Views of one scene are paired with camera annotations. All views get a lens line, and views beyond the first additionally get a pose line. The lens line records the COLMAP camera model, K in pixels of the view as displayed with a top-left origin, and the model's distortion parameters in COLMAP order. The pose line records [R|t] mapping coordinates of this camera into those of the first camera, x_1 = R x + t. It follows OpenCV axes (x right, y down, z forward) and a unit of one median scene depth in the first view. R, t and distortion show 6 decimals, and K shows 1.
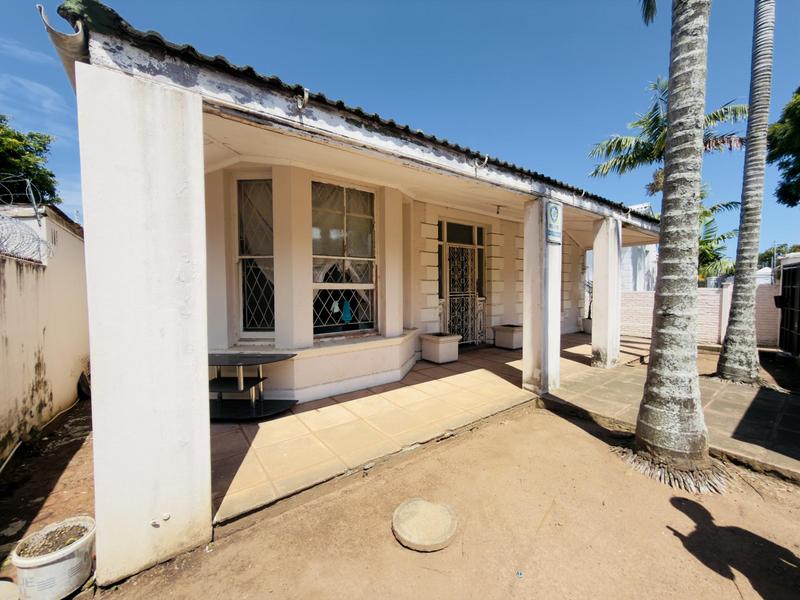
lens RADIAL K [[335.3, 0, 398.1], [0, 335.3, 293.4], [0, 0, 1]] dist [0.000157, 0.003731]
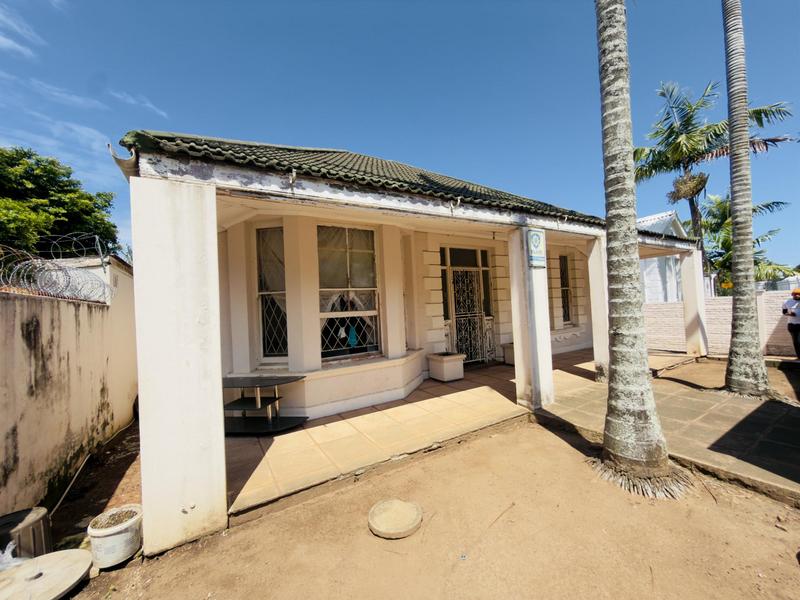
lens RADIAL K [[335.3, 0, 398.1], [0, 335.3, 293.4], [0, 0, 1]] dist [0.000157, 0.003731]
pose [[0.994460, -0.044217, -0.095364, 0.140605], [0.039240, 0.997799, -0.053449, -0.030169], [0.097518, 0.049411, 0.994006, -0.137240]]
